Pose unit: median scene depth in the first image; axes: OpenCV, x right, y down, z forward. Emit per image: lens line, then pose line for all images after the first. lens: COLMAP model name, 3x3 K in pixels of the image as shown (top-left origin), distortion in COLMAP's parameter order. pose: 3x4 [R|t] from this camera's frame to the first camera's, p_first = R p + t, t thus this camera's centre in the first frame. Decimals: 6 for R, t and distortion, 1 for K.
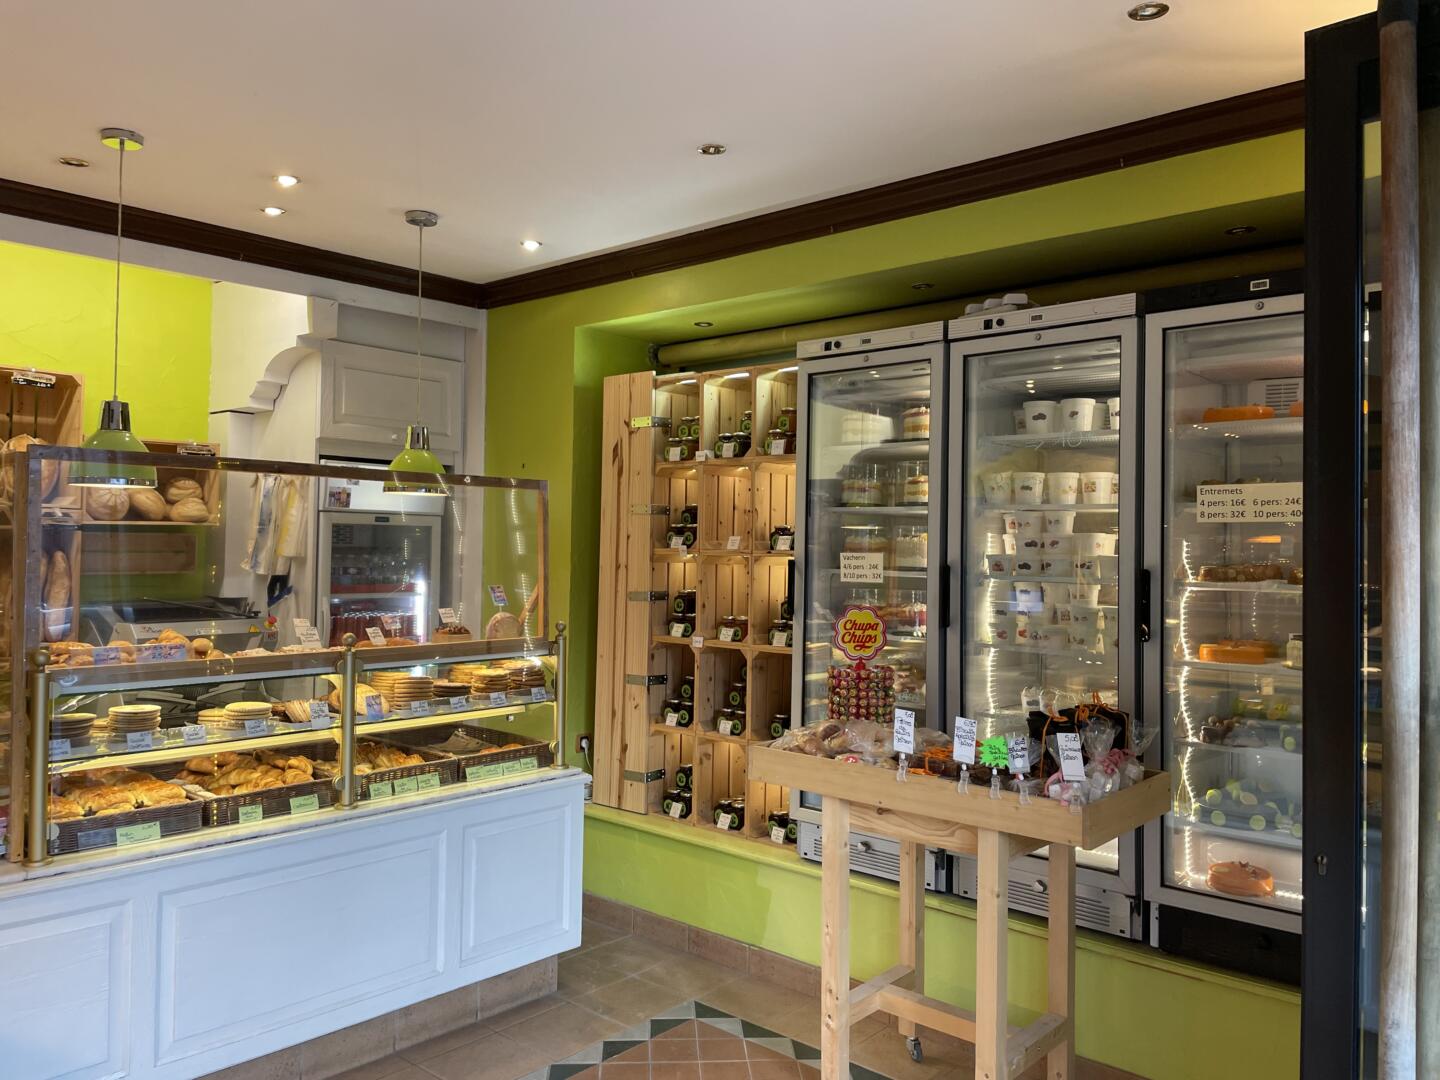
lens RADIAL K [[1085.7, 0, 718.4], [0, 1085.7, 540.6], [0, 0, 1]] dist [0.040913, -0.002437]
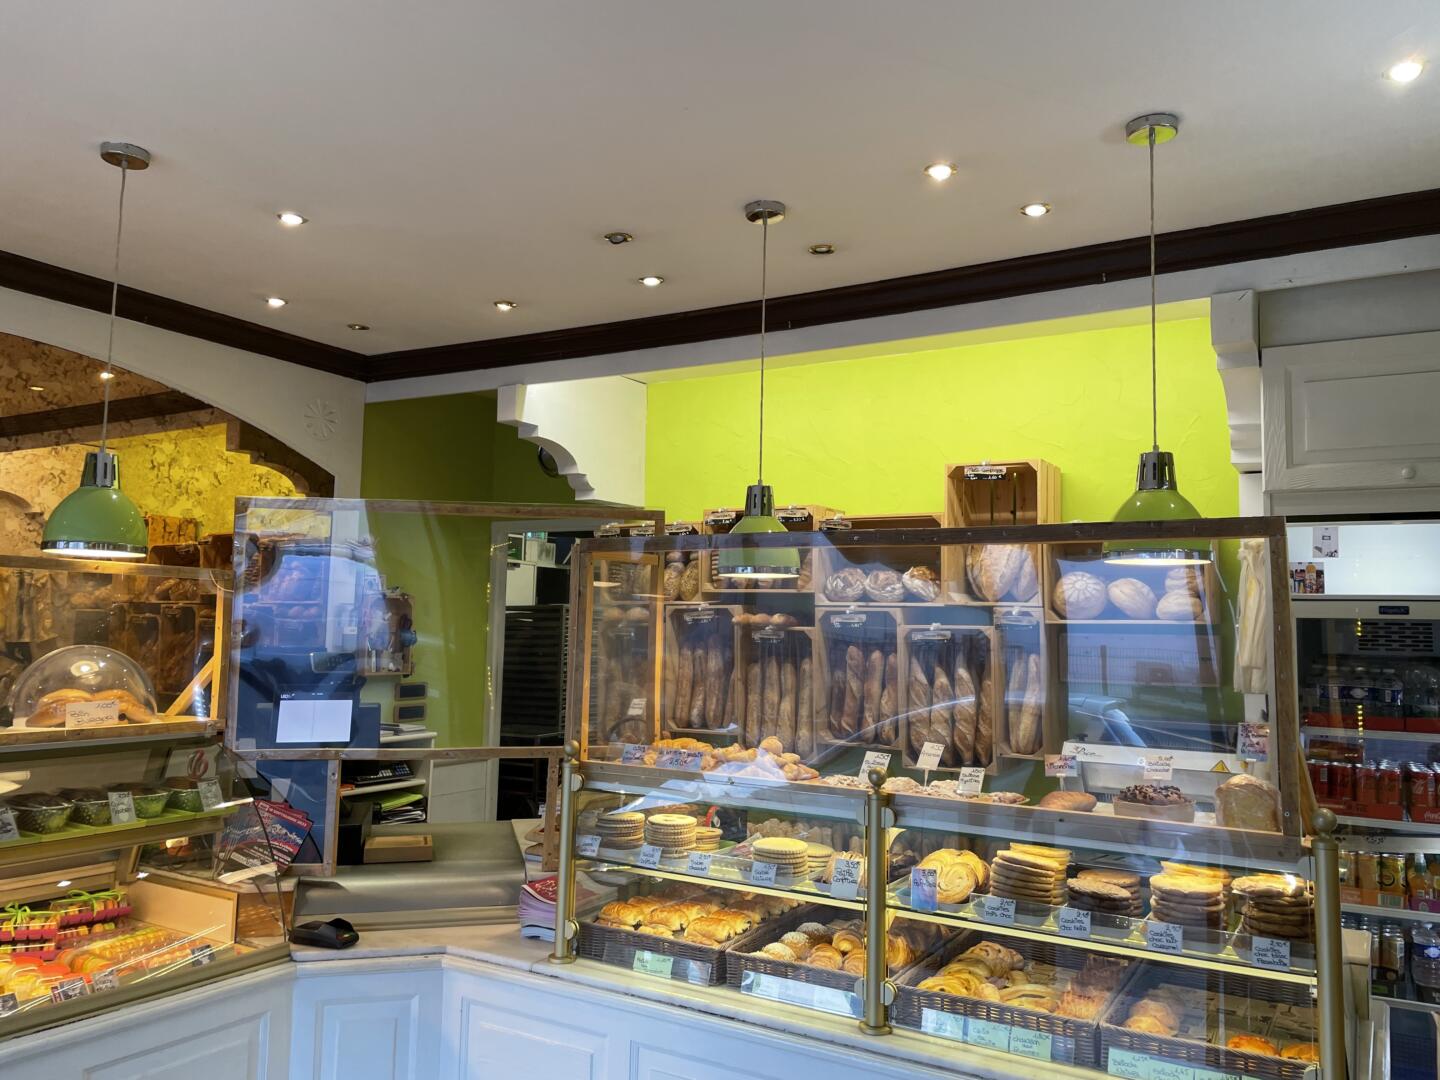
lens RADIAL K [[1085.7, 0, 719.7], [0, 1085.7, 528.6], [0, 0, 1]] dist [0.040913, -0.002437]
pose [[0.208723, -0.102466, -0.972592, 0.256684], [-0.013795, 0.994089, -0.107691, 0.007915], [0.977878, 0.035894, 0.206076, 0.586006]]
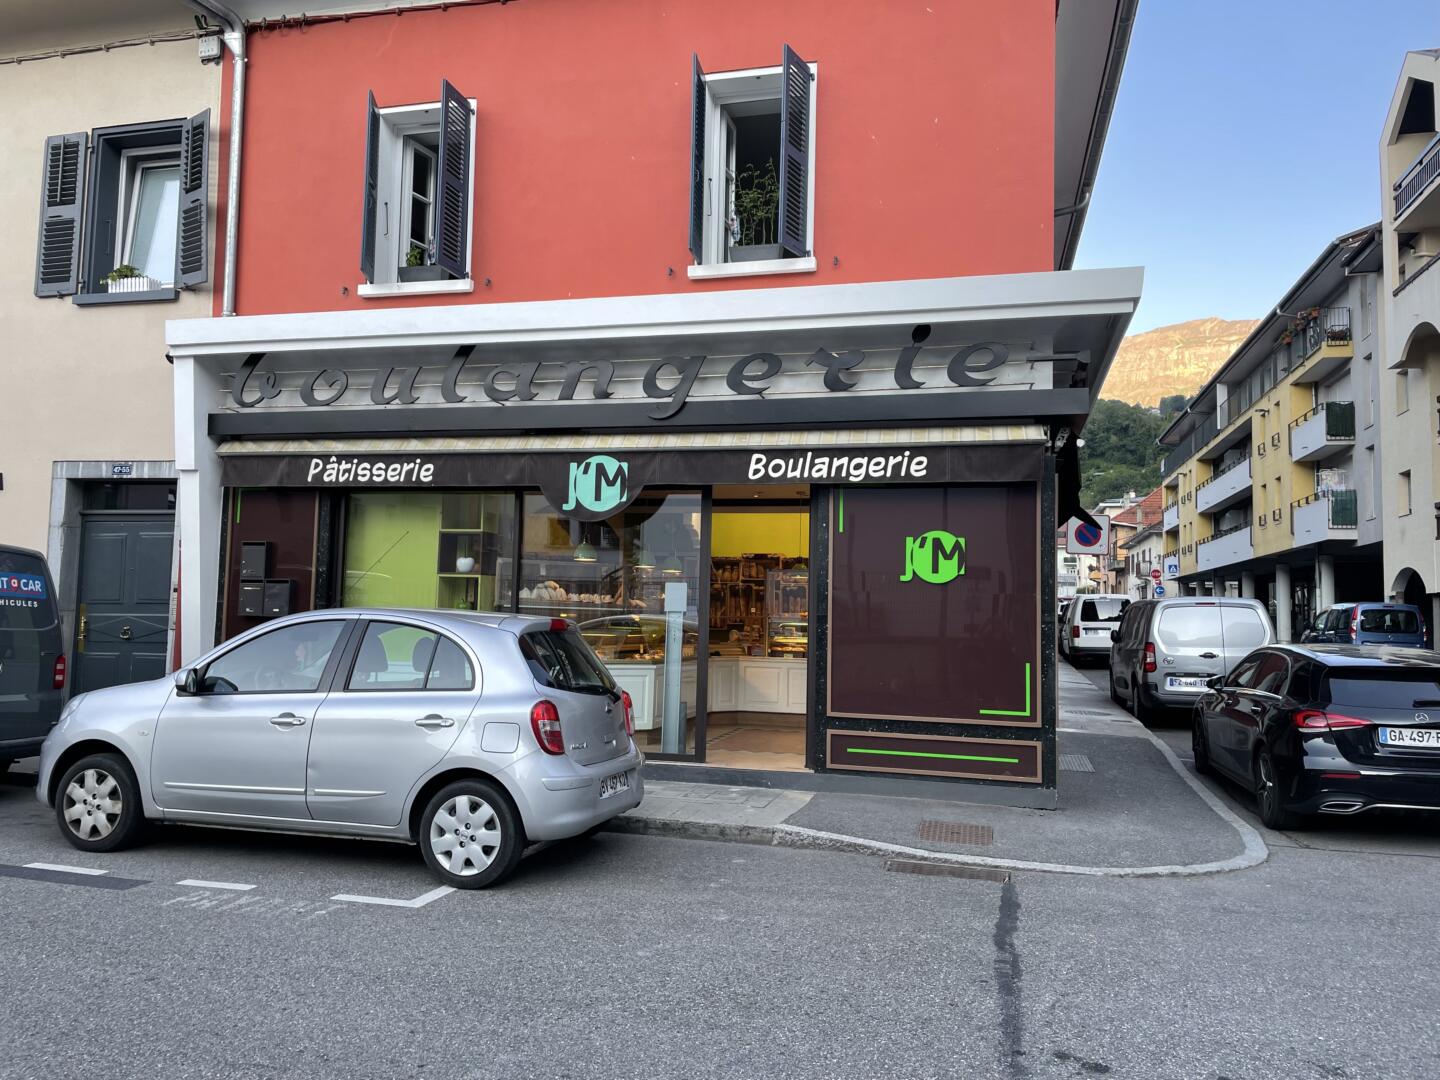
lens RADIAL K [[1085.7, 0, 716.5], [0, 1085.7, 537.5], [0, 0, 1]] dist [0.040913, -0.002437]
pose [[0.459326, -0.068788, -0.885600, 2.210855], [-0.011822, 0.996435, -0.083529, 0.110266], [0.888189, 0.048836, 0.456875, -0.870091]]
